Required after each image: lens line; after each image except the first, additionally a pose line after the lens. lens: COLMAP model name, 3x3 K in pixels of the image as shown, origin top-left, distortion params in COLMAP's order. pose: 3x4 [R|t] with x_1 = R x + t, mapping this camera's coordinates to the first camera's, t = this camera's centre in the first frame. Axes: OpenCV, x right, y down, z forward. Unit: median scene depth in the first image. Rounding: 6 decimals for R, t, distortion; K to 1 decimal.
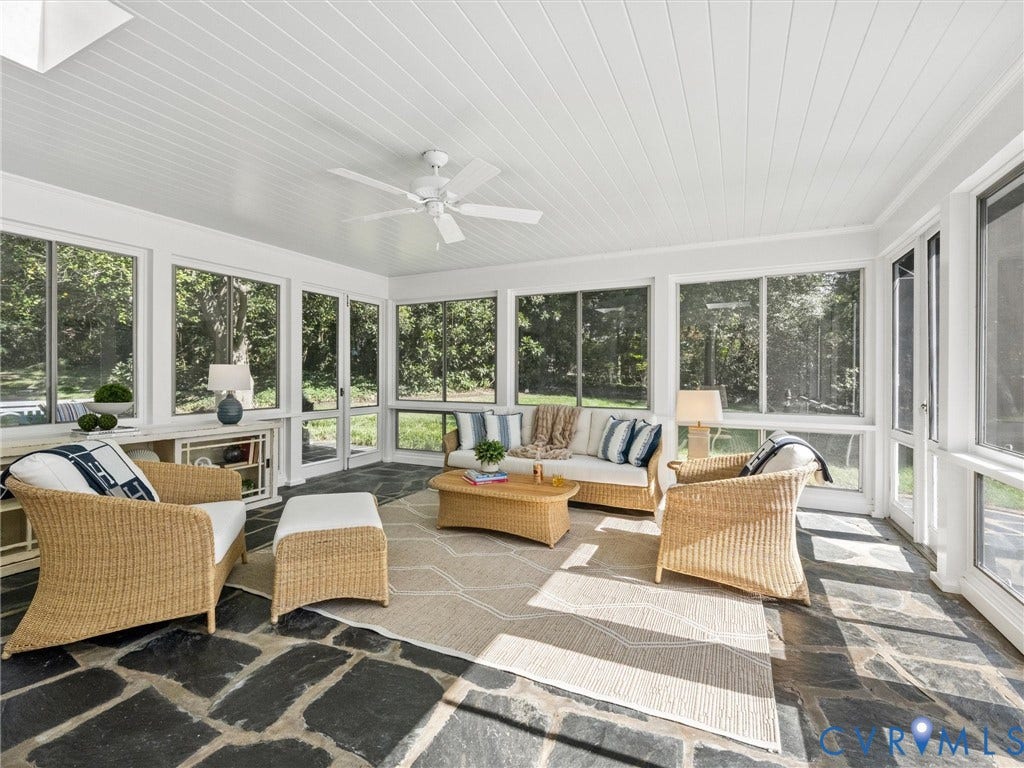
lens RADIAL K [[485.6, 0, 514.4], [0, 485.6, 379.6], [0, 0, 1]] dist [-0.002318, -0.000839]
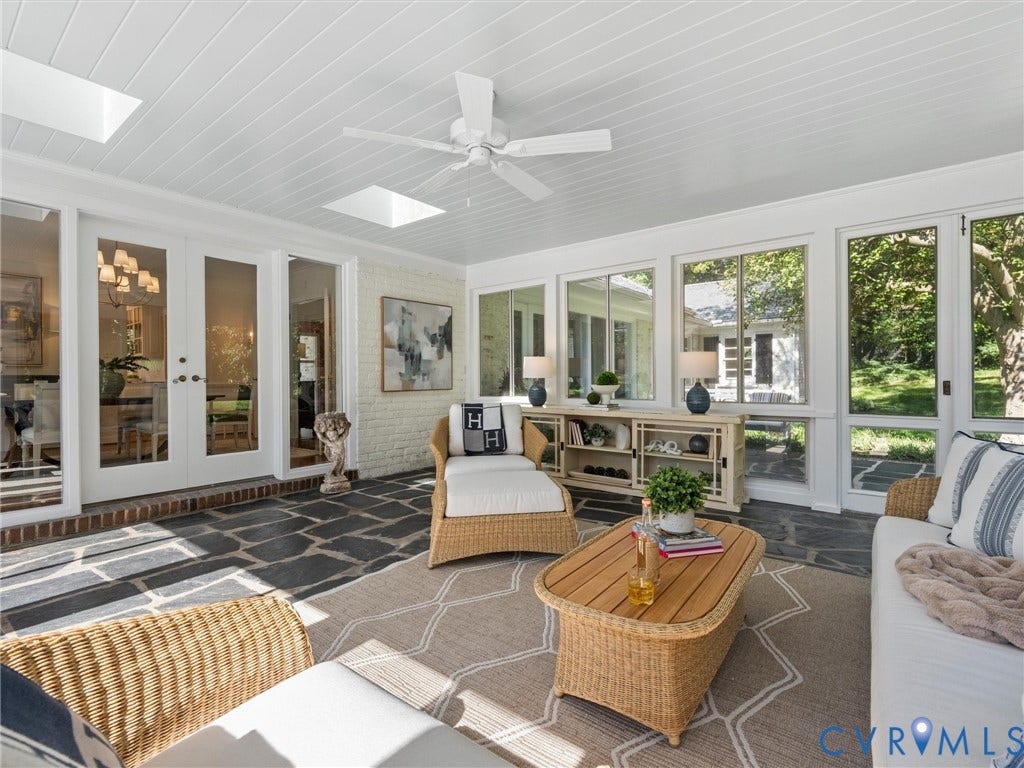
lens RADIAL K [[485.6, 0, 514.4], [0, 485.6, 379.6], [0, 0, 1]] dist [-0.002318, -0.000839]
pose [[-0.231463, 0.007423, -0.972815, 0.649672], [-0.003931, 0.999956, 0.008565, 0.022510], [0.972836, 0.005807, -0.231423, 1.226827]]
